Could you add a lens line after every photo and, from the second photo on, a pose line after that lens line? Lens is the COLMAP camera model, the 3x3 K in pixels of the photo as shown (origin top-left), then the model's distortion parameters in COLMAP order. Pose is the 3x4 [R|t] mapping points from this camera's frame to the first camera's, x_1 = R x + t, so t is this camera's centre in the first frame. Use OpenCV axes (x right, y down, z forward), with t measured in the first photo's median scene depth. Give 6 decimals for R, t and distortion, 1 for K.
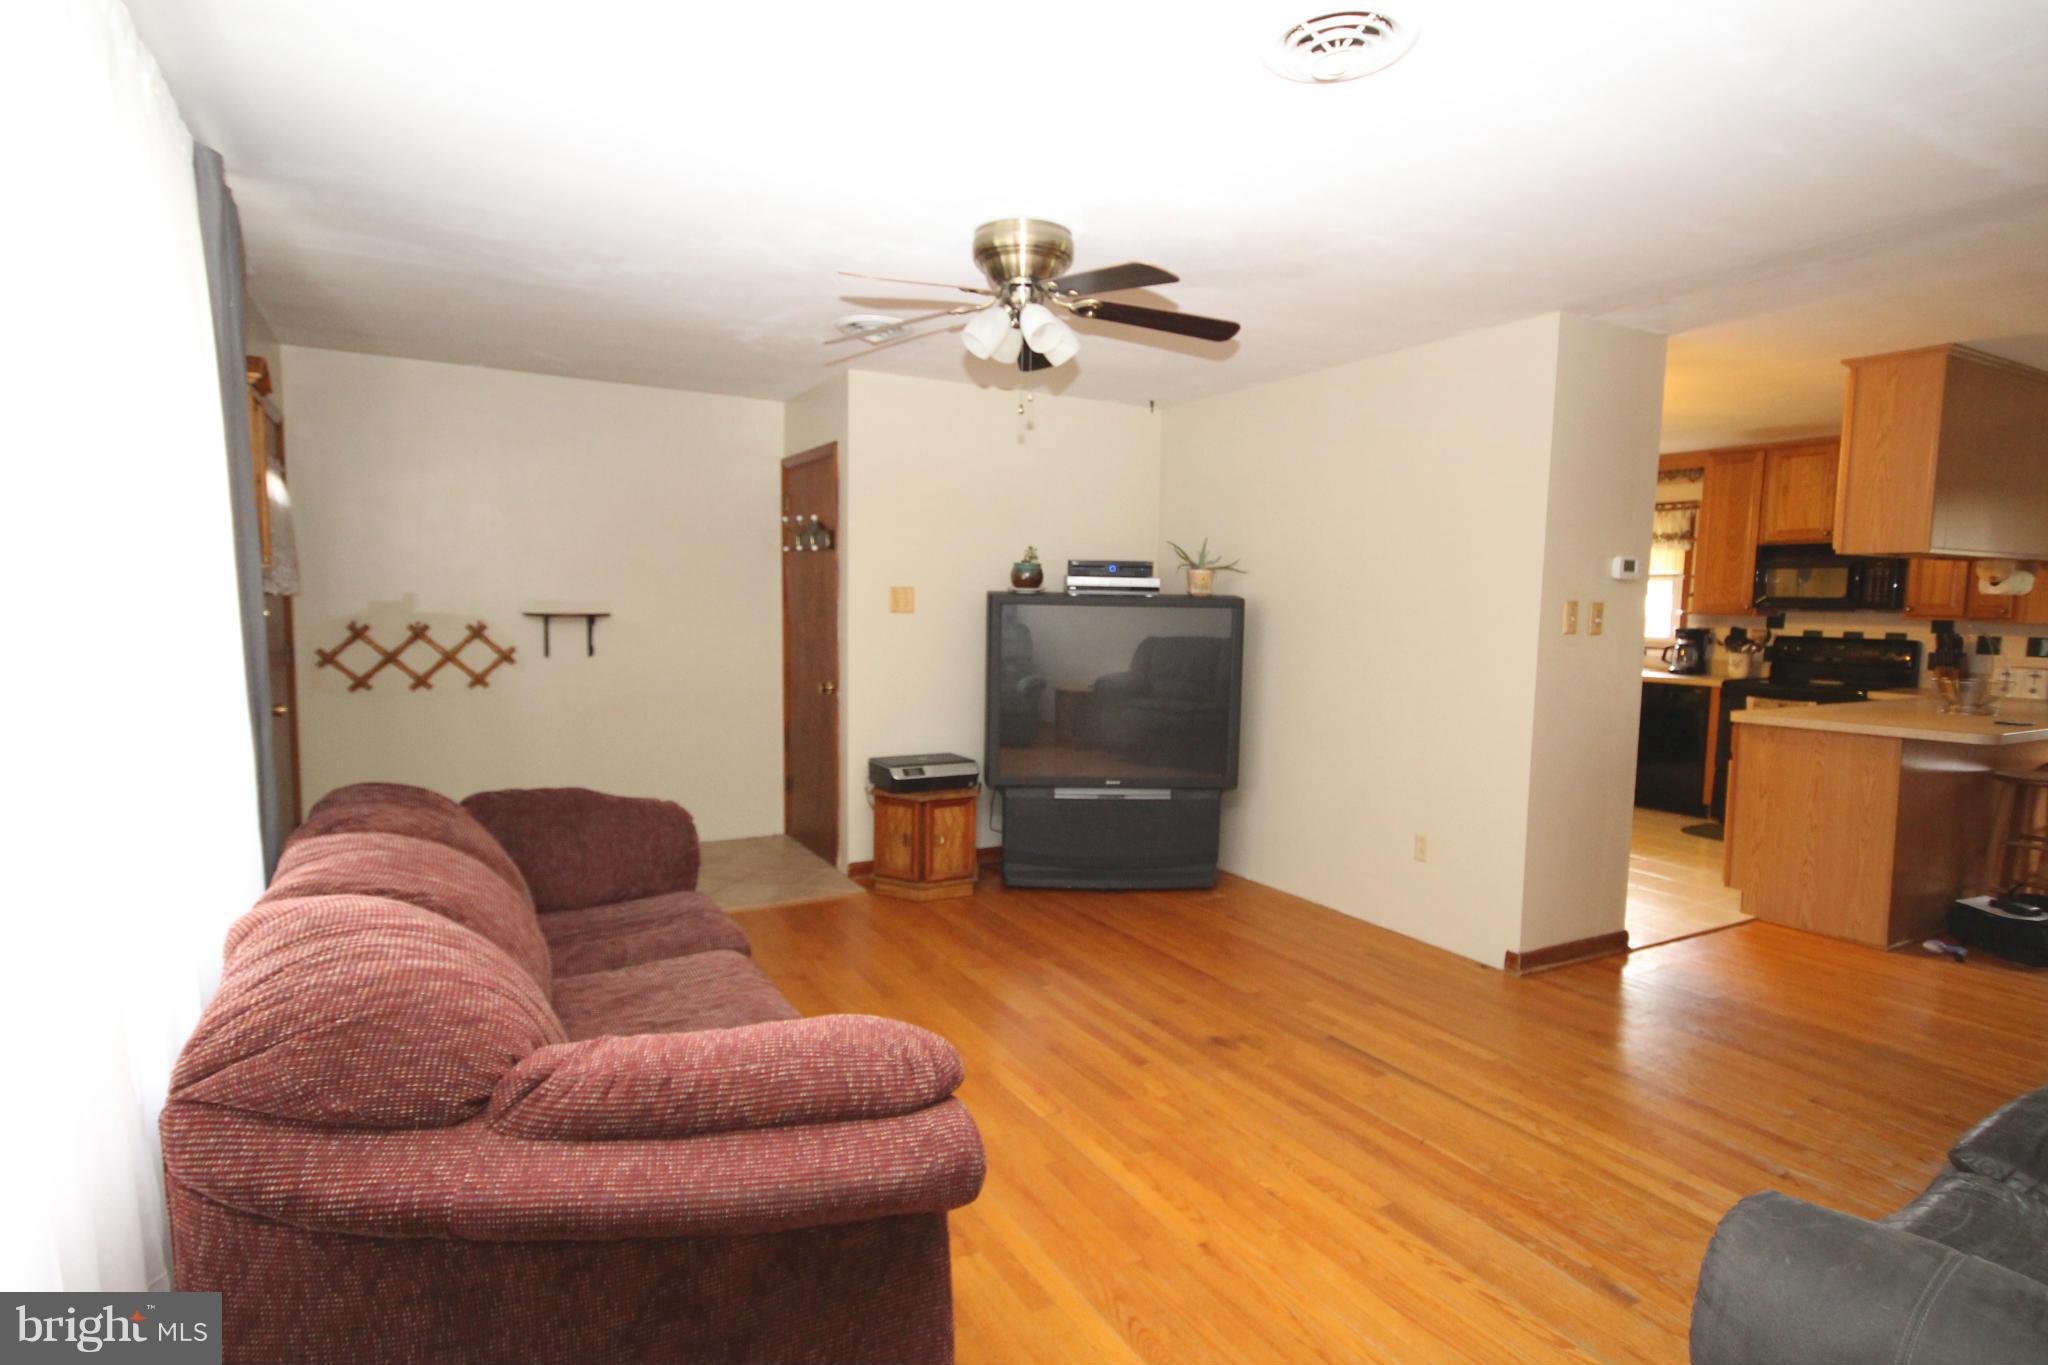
lens RADIAL K [[1049.9, 0, 1021.1], [0, 1049.9, 694.6], [0, 0, 1]] dist [0.008641, -0.003732]
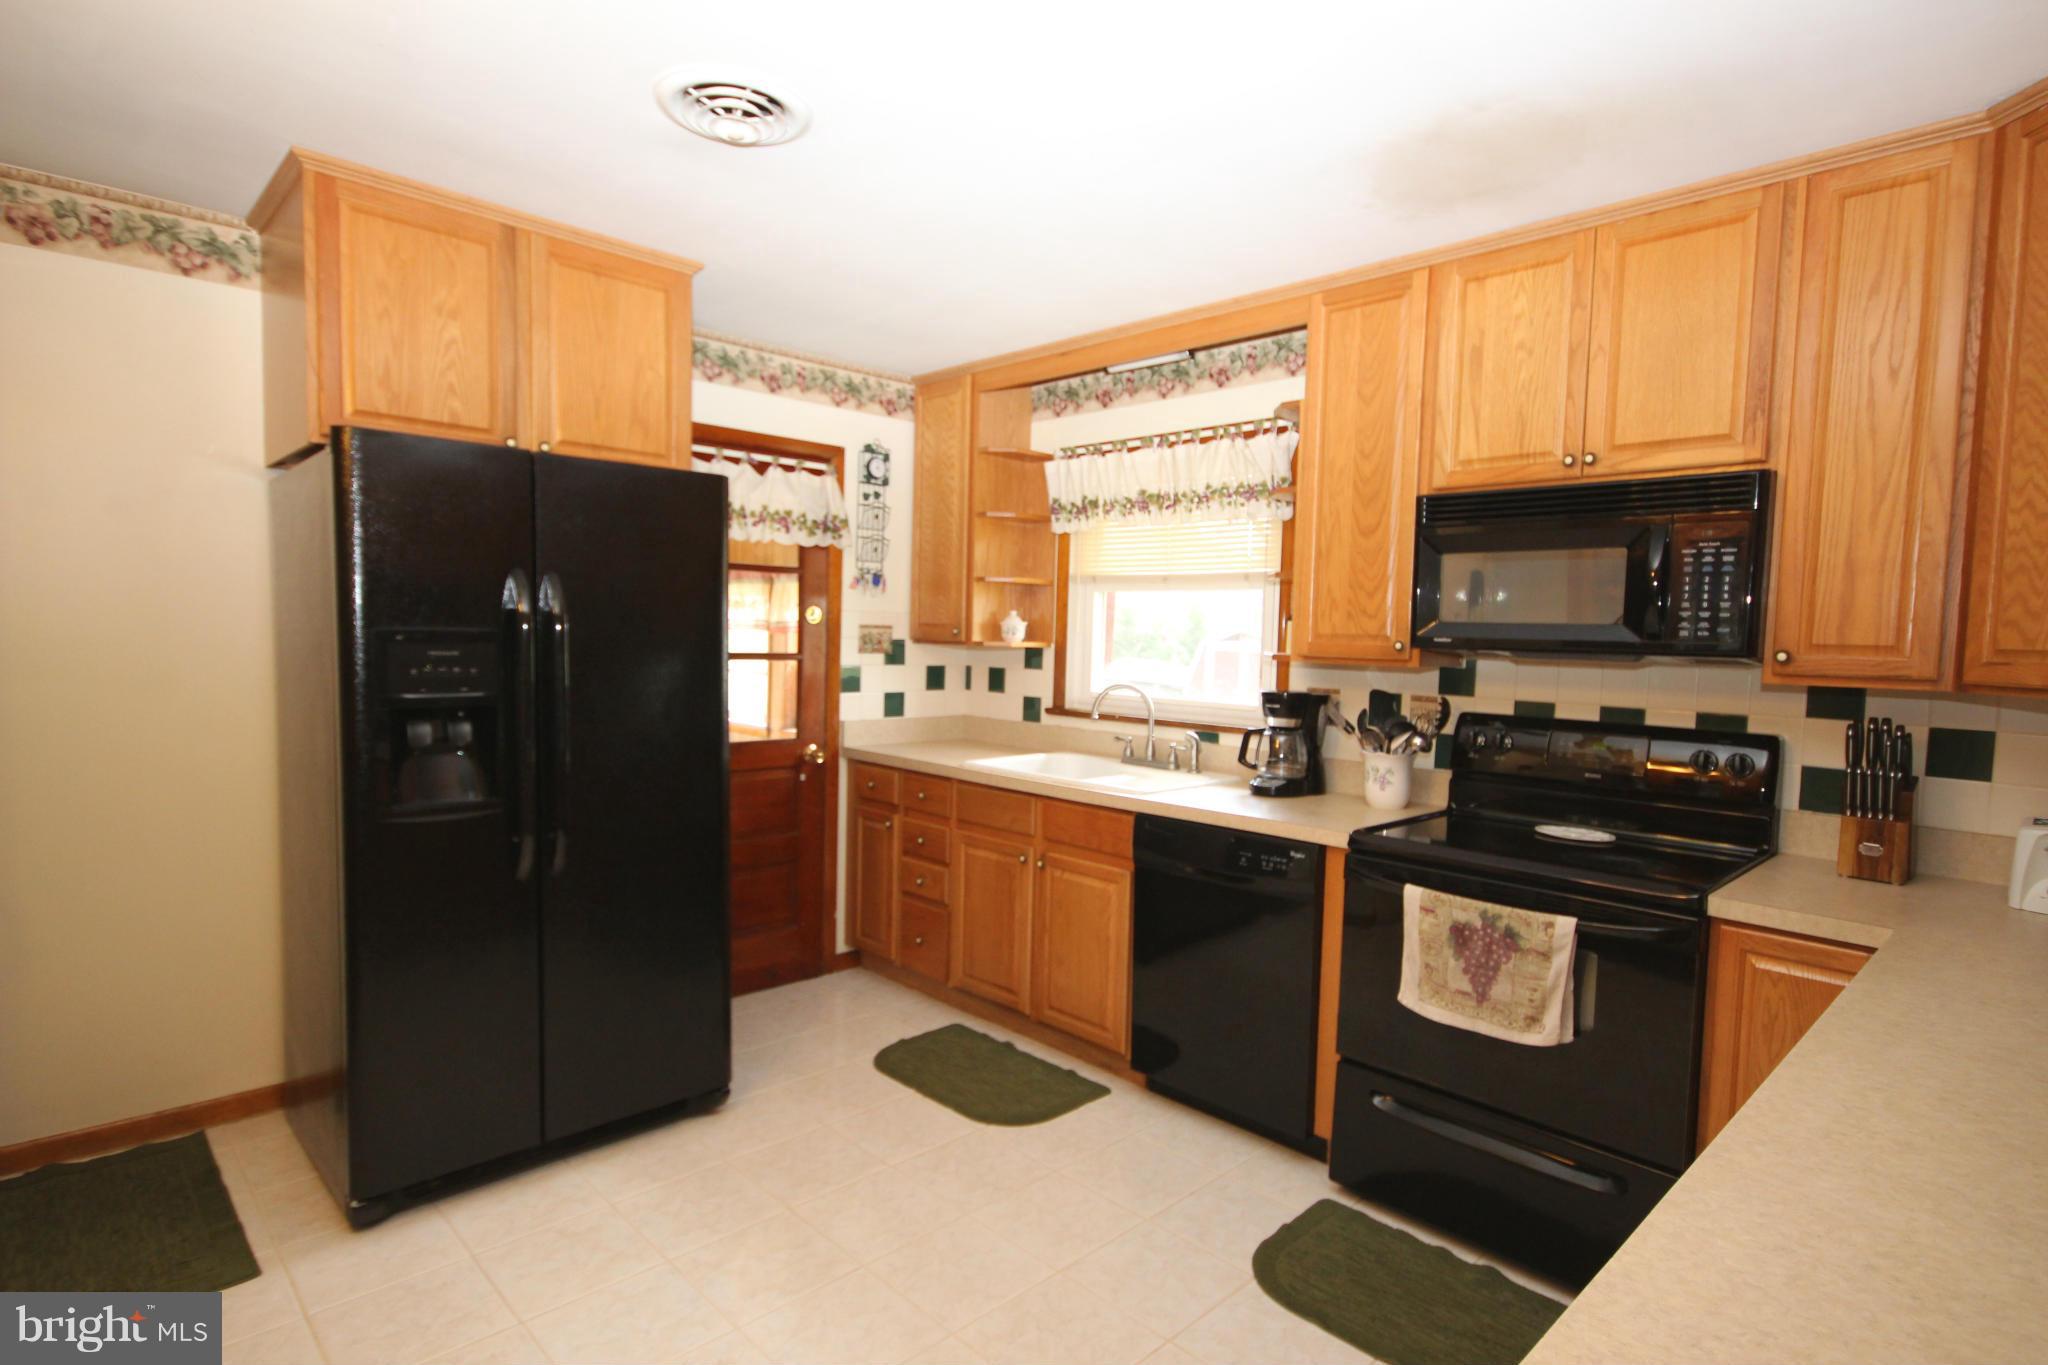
lens RADIAL K [[1049.9, 0, 1034.7], [0, 1049.9, 687.2], [0, 0, 1]] dist [0.008641, -0.003732]
pose [[0.964865, 0.000554, 0.262746, 0.475593], [0.008838, 0.999363, -0.034563, -0.057717], [-0.262598, 0.035670, 0.964246, 0.688971]]
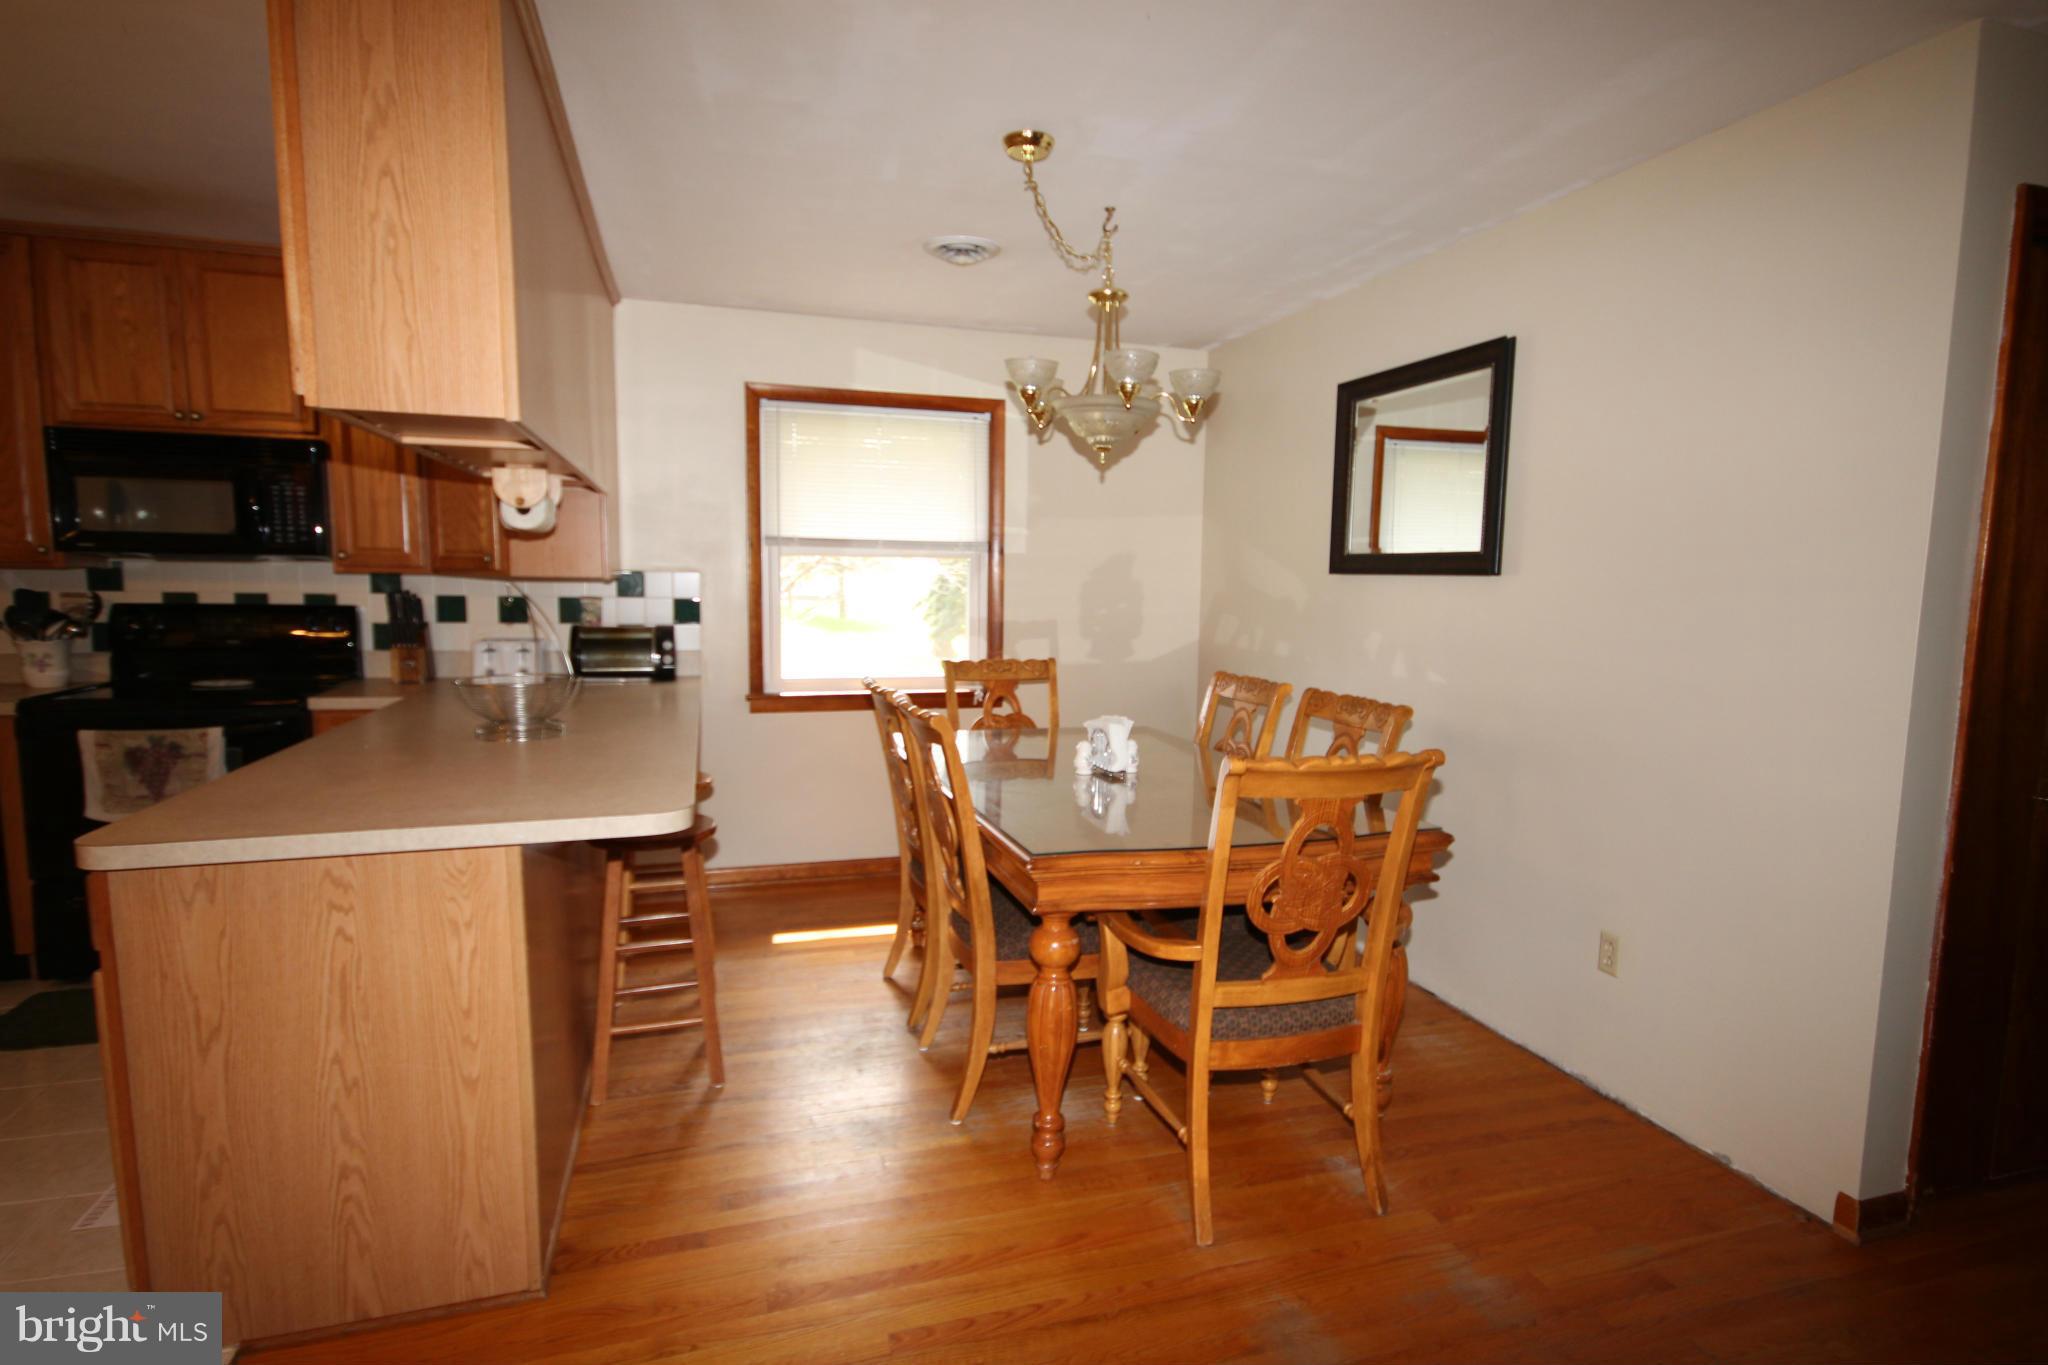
lens RADIAL K [[1049.9, 0, 1021.8], [0, 1049.9, 696.0], [0, 0, 1]] dist [0.008641, -0.003732]
pose [[0.209213, -0.124643, 0.969894, 0.310078], [0.077469, 0.990839, 0.110624, -0.035778], [-0.974797, 0.051993, 0.216953, 0.470499]]
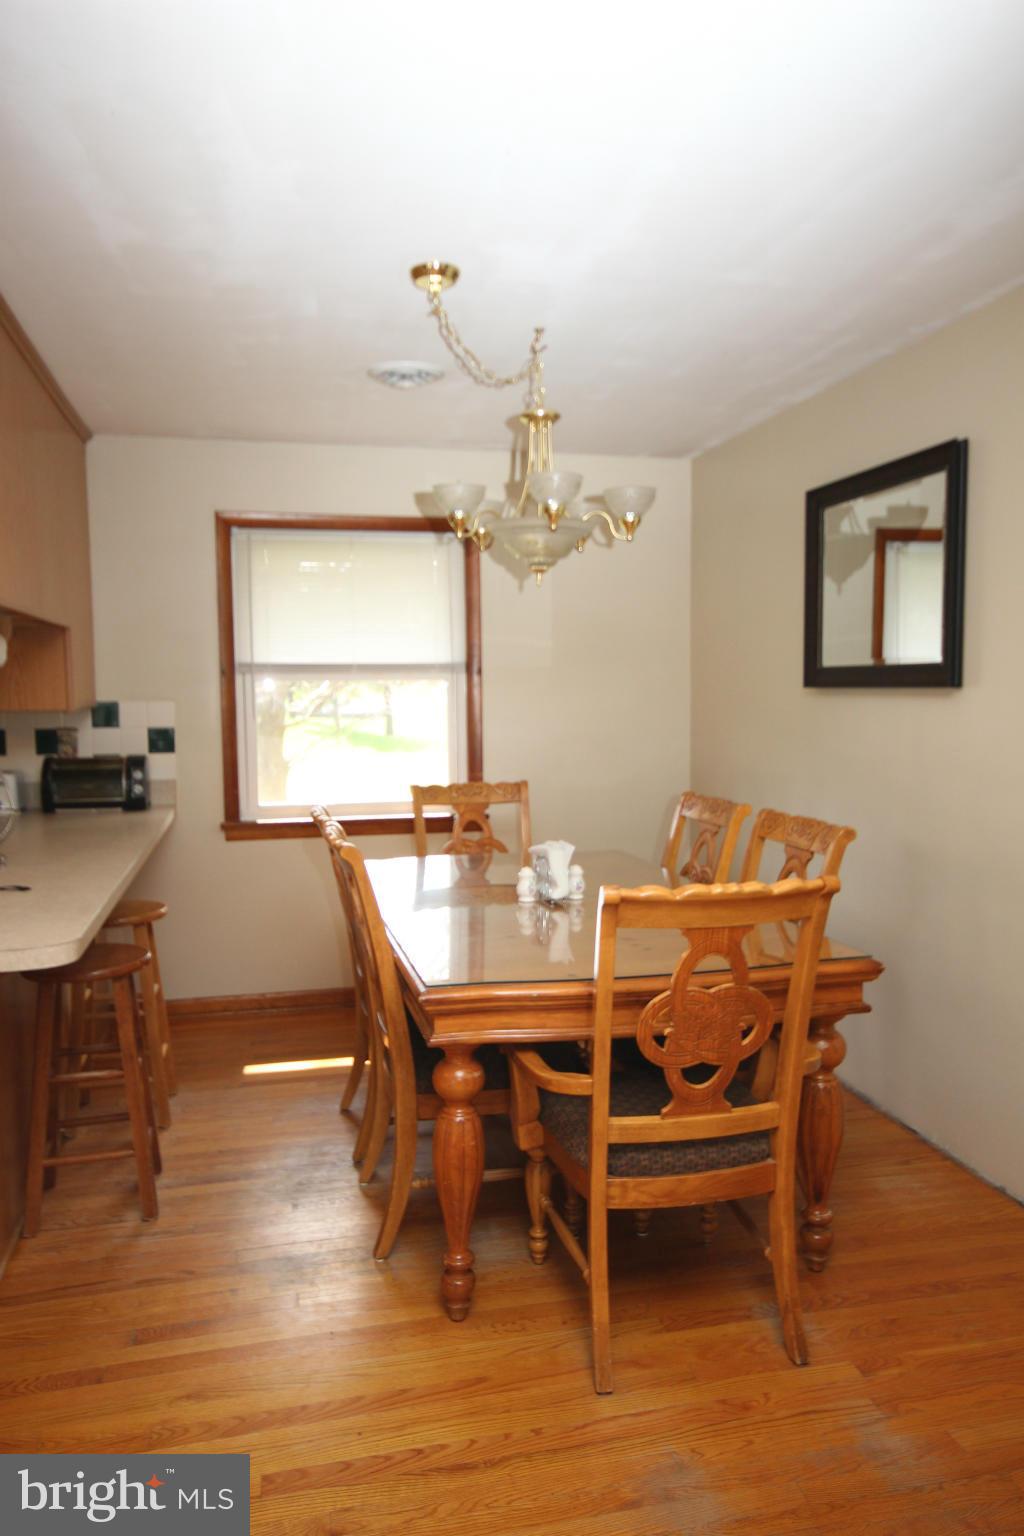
lens RADIAL K [[1095.9, 0, 498.4], [0, 1095.9, 779.8], [0, 0, 1]] dist [0.013025, 0.004070]
pose [[0.284439, -0.099705, 0.953495, 0.312162], [0.102206, 0.992063, 0.073249, -0.036155], [-0.953230, 0.076618, 0.292372, 0.410494]]
